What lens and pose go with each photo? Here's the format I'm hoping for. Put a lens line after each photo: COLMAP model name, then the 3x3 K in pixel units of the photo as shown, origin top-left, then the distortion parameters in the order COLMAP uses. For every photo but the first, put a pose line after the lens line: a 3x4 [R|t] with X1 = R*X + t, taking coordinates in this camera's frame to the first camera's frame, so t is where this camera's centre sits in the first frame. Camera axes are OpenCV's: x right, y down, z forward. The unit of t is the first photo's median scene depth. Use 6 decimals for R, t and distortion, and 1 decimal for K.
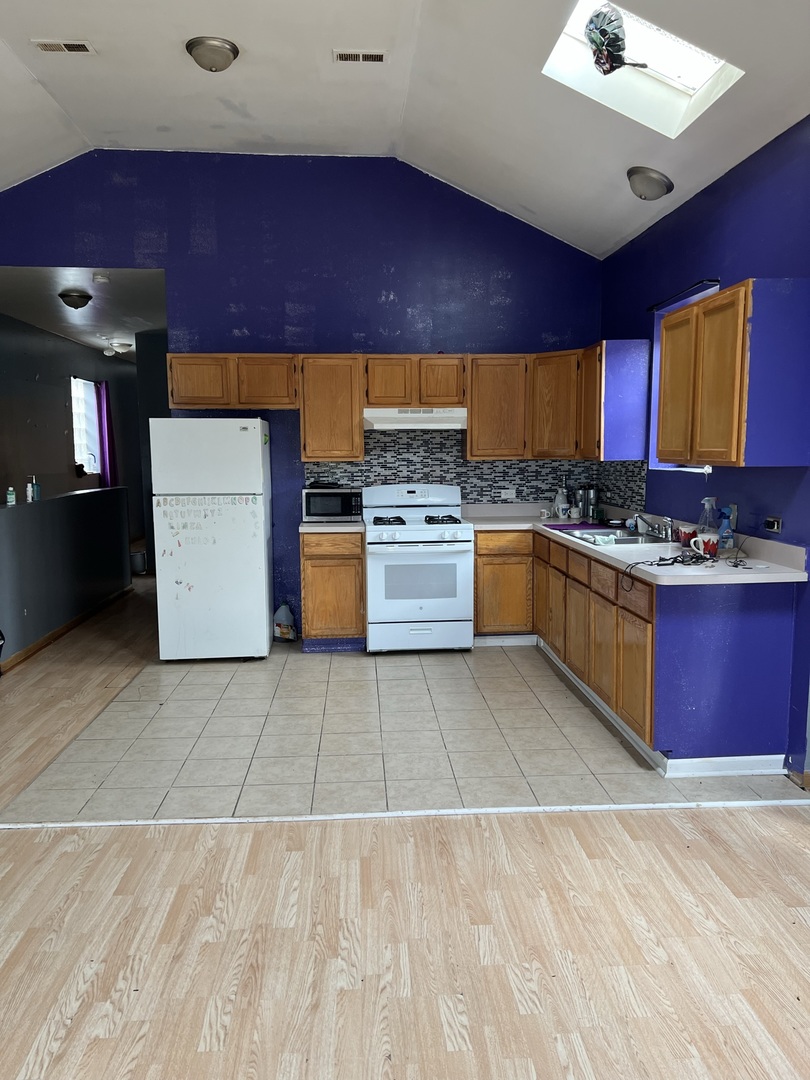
lens RADIAL K [[808.5, 0, 404.9], [0, 808.5, 550.4], [0, 0, 1]] dist [0.061641, -0.071853]
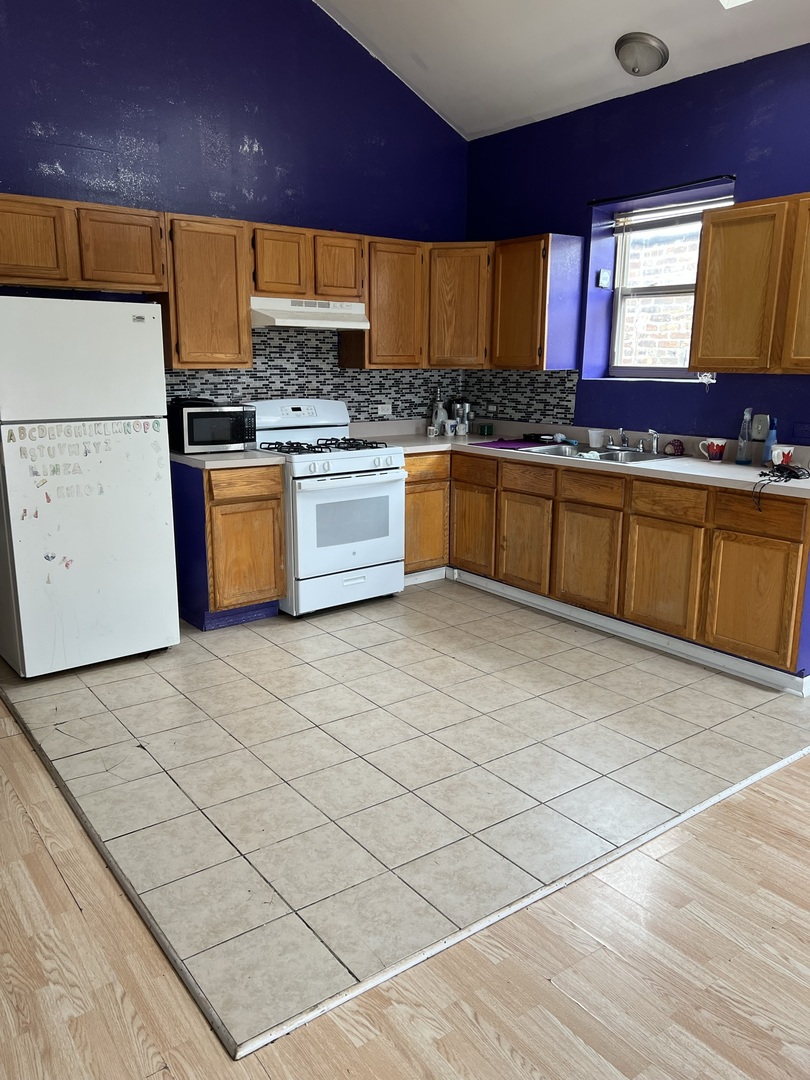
lens RADIAL K [[808.5, 0, 404.0], [0, 808.5, 545.9], [0, 0, 1]] dist [0.061641, -0.071853]
pose [[0.835401, -0.112443, 0.538016, -0.487023], [0.057611, 0.991372, 0.117737, -0.037524], [-0.546613, -0.067362, 0.834672, 0.373141]]
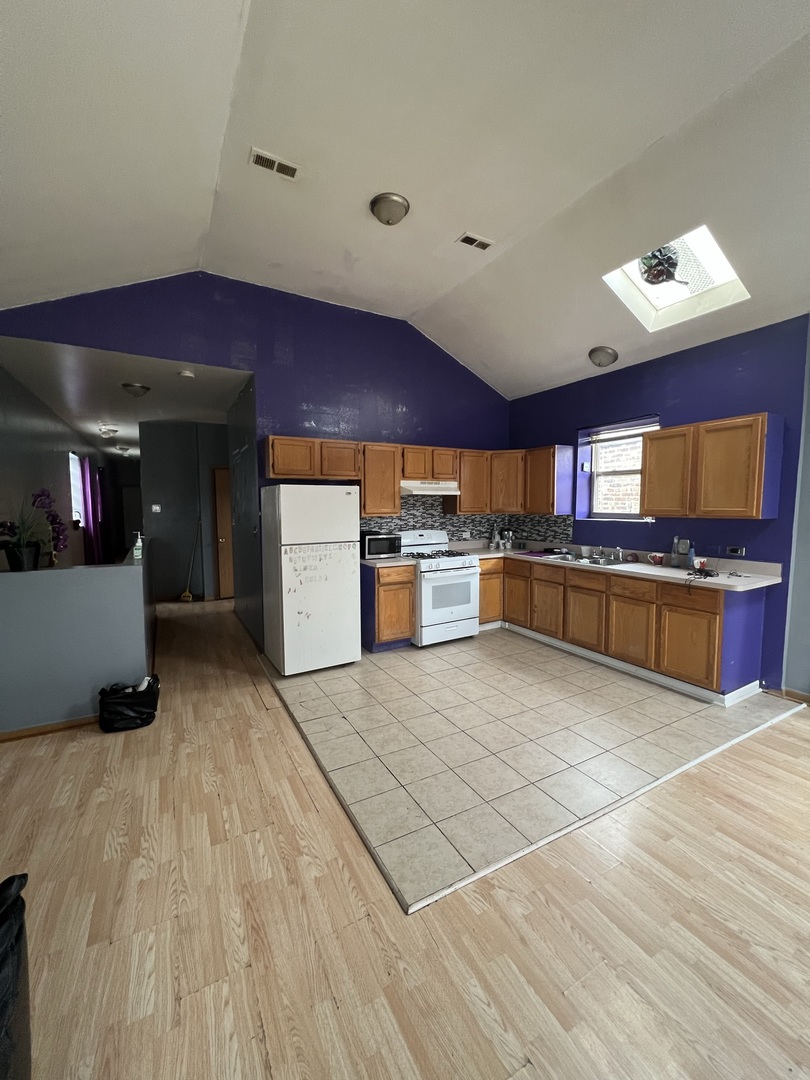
lens RADIAL K [[432.9, 0, 405.3], [0, 432.9, 540.1], [0, 0, 1]] dist [-0.001256, 0.000908]
pose [[0.902958, -0.033760, 0.428402, -0.517015], [0.053796, 0.997947, -0.034745, -0.051748], [-0.426349, 0.054420, 0.902920, 0.385349]]
